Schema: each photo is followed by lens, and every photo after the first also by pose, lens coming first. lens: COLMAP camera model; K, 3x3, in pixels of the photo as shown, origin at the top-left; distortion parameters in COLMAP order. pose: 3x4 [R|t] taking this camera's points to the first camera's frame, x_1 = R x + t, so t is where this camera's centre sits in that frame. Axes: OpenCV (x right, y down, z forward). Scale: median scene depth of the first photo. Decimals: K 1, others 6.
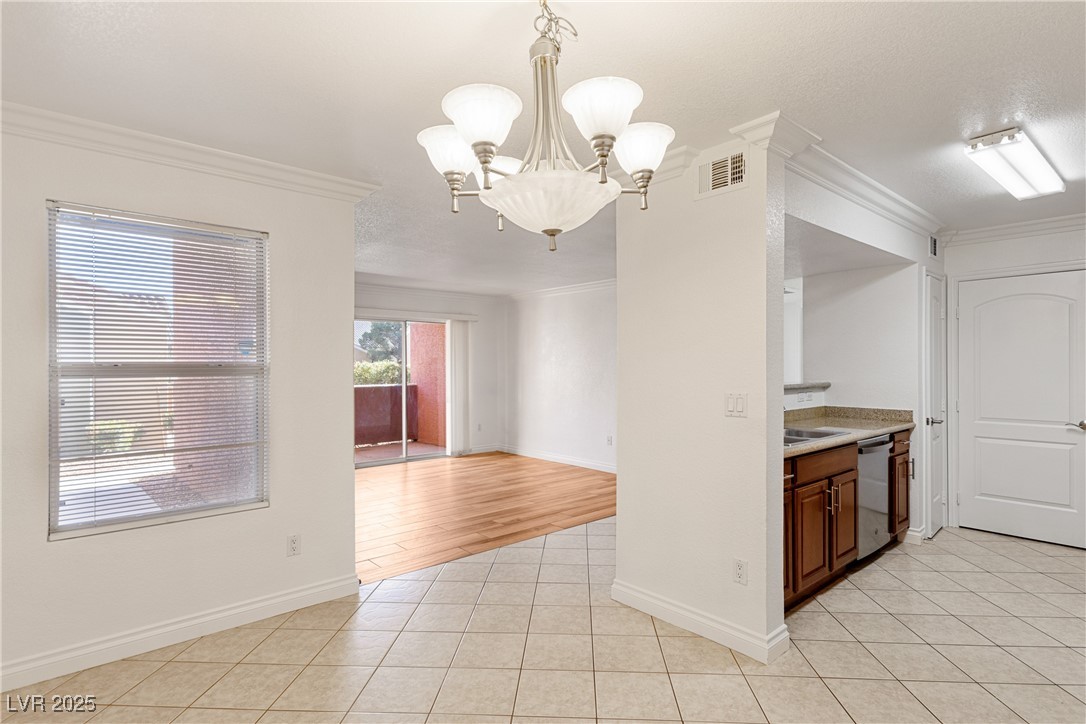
lens RADIAL K [[548.0, 0, 551.9], [0, 548.0, 369.4], [0, 0, 1]] dist [0.015613, -0.001099]
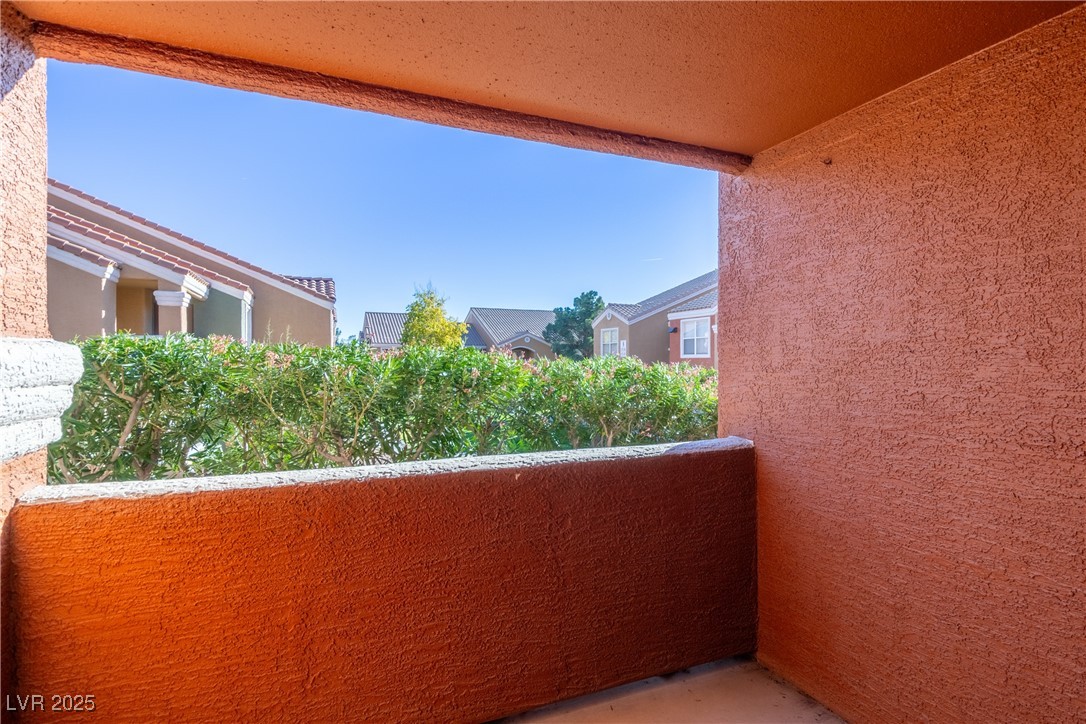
lens RADIAL K [[543.5, 0, 545.9], [0, 543.5, 375.9], [0, 0, 1]] dist [0.002053, -0.000179]
pose [[0.945711, 0.016844, -0.324573, -0.563231], [-0.009629, 0.999670, 0.023822, -0.024103], [0.324867, -0.019404, 0.945561, 1.579685]]
